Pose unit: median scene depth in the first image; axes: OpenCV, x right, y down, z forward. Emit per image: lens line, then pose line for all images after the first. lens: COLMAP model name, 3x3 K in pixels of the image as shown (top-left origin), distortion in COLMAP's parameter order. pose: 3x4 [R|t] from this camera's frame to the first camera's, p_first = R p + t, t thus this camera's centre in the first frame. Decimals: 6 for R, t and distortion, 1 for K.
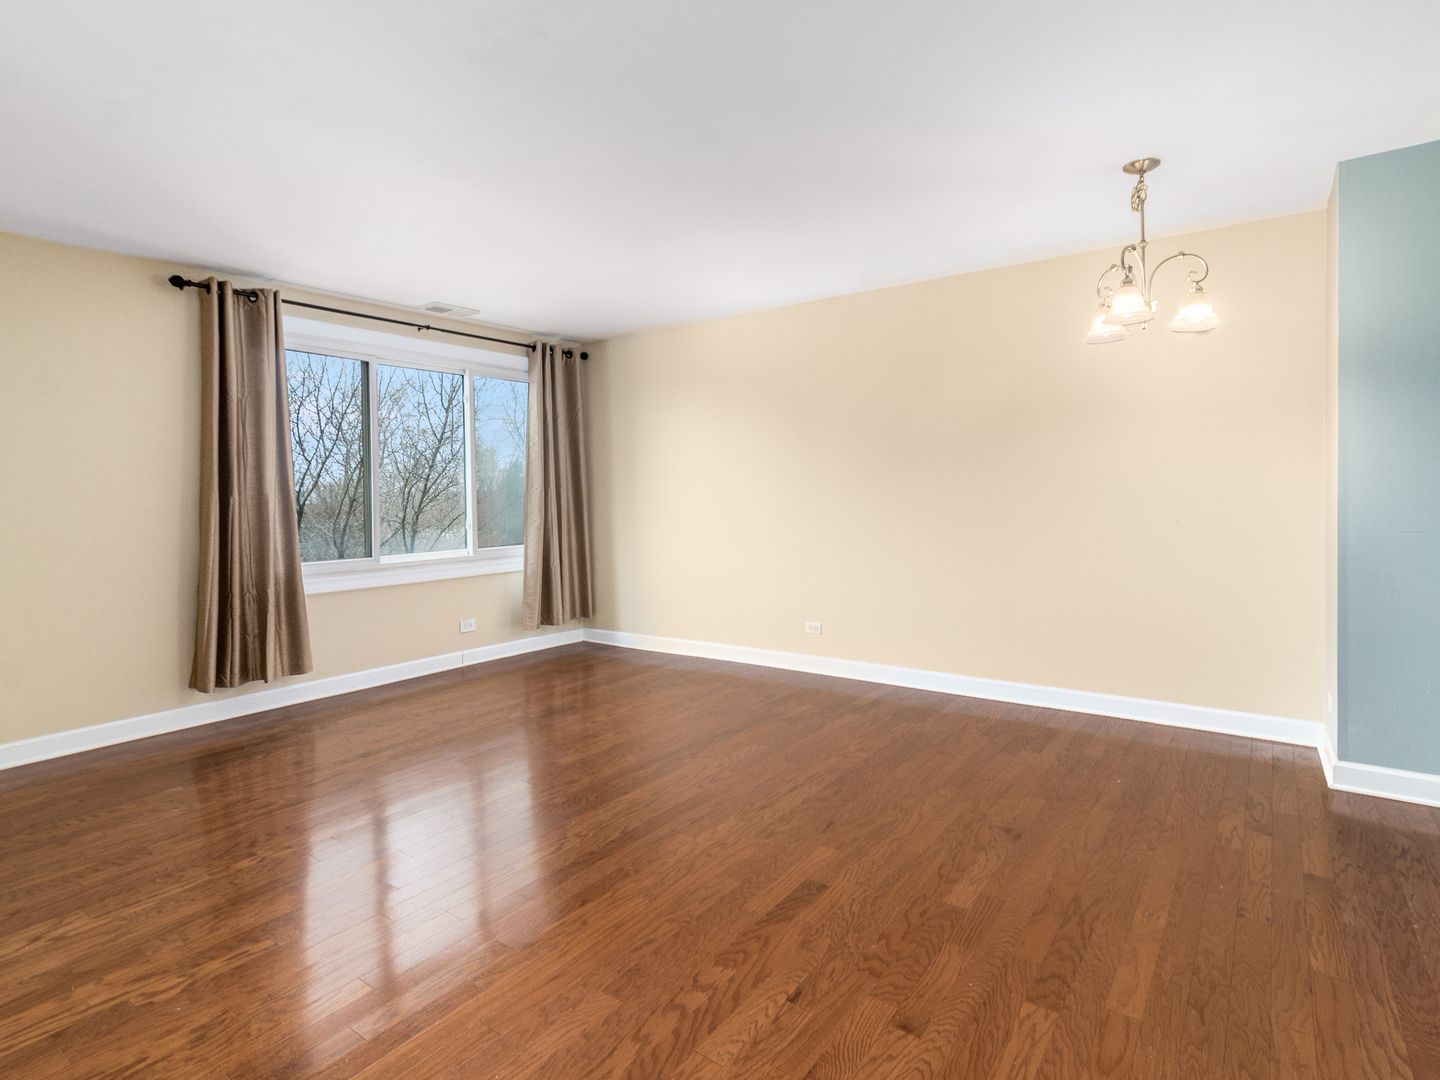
lens RADIAL K [[765.2, 0, 712.7], [0, 765.2, 510.9], [0, 0, 1]] dist [0.000228, 0.000440]
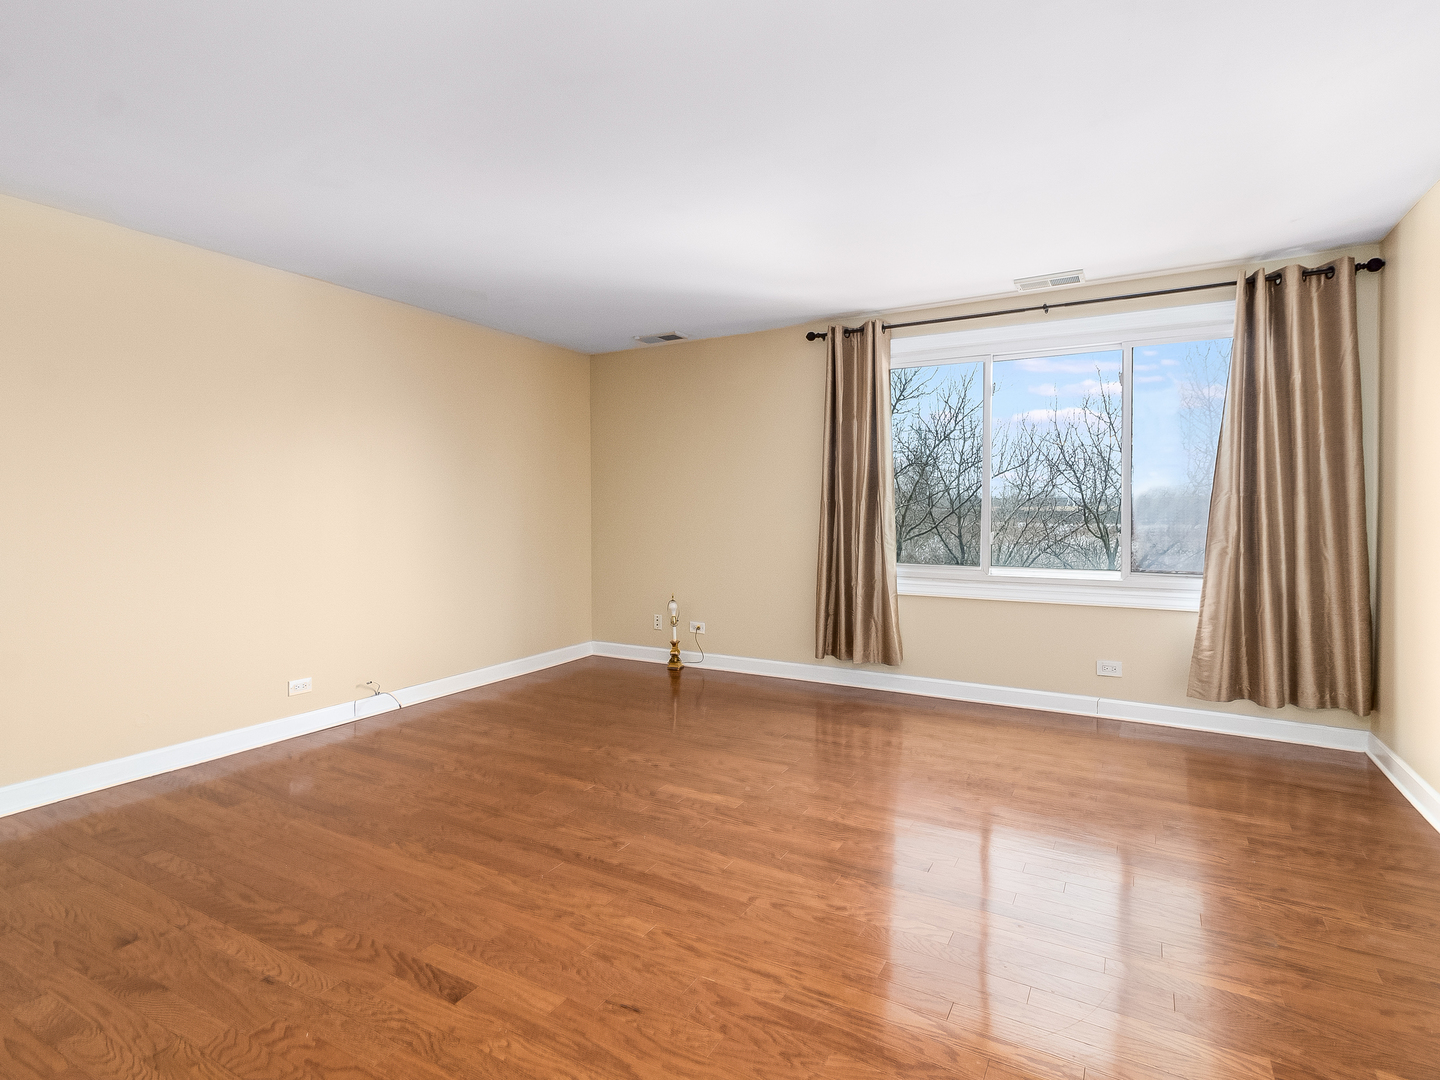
lens RADIAL K [[745.7, 0, 706.0], [0, 745.7, 530.5], [0, 0, 1]] dist [0.001667, 0.000923]
pose [[0.106370, 0.047355, -0.993198, 0.734923], [-0.021357, 0.998744, 0.045332, -0.035203], [0.994097, 0.016390, 0.107248, 0.922958]]
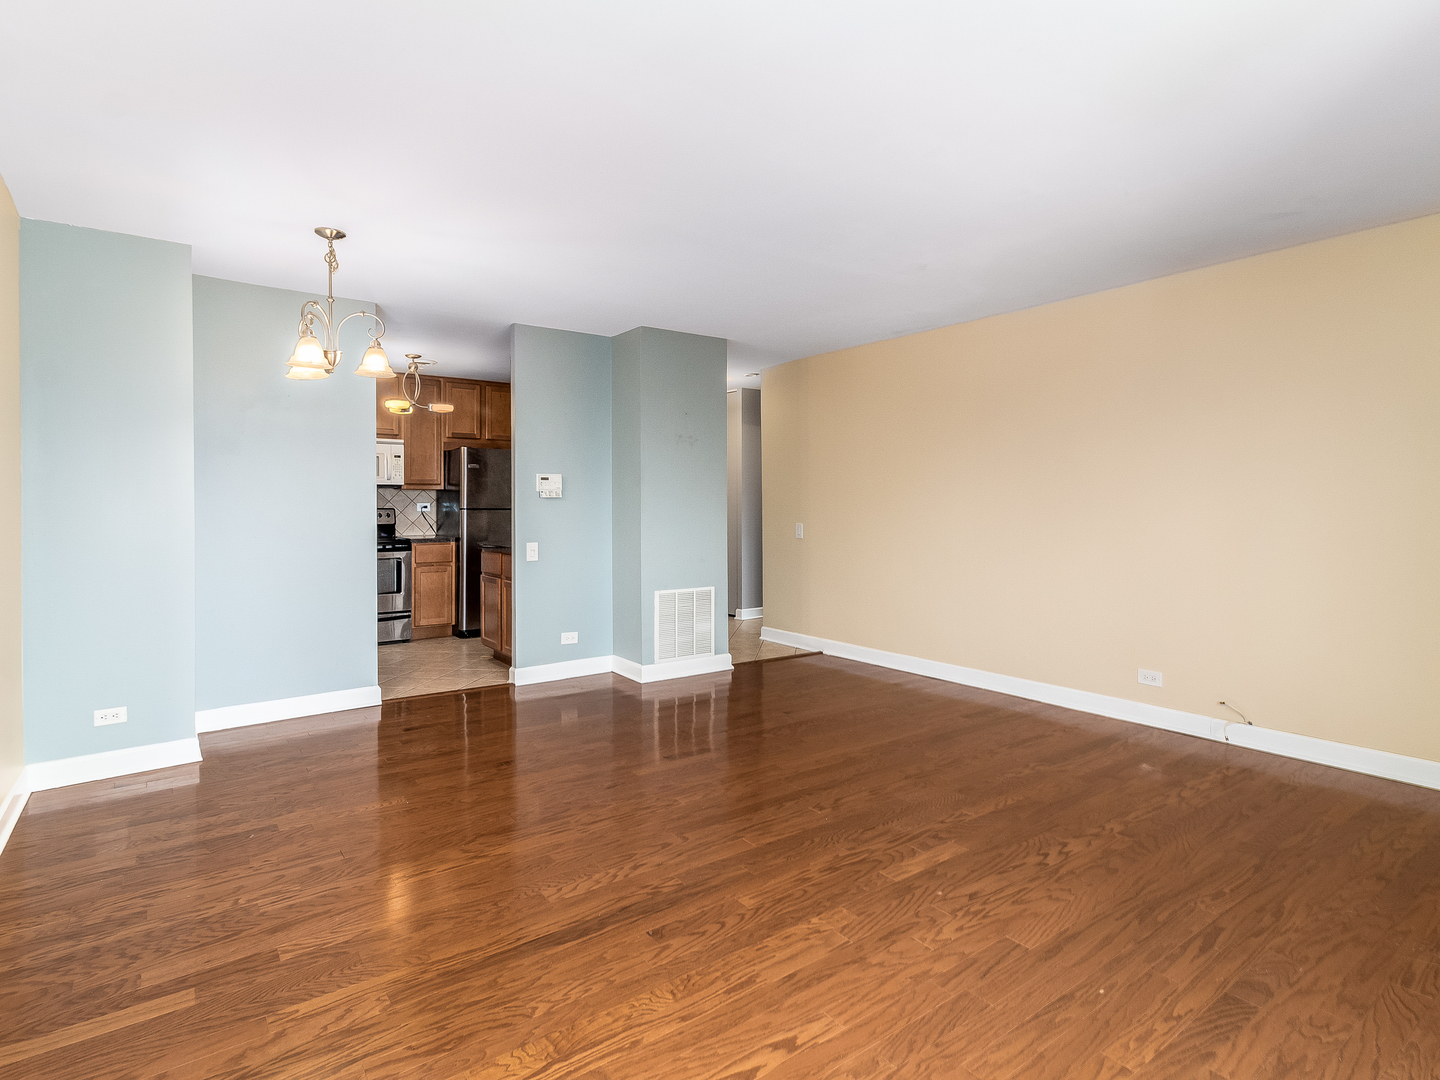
lens RADIAL K [[754.8, 0, 717.7], [0, 754.8, 504.5], [0, 0, 1]] dist [0.000426, -0.000095]
pose [[-0.955214, 0.017581, 0.295393, -0.336143], [0.023425, 0.999593, 0.016255, -0.042141], [-0.294988, 0.022446, -0.955237, 1.927783]]
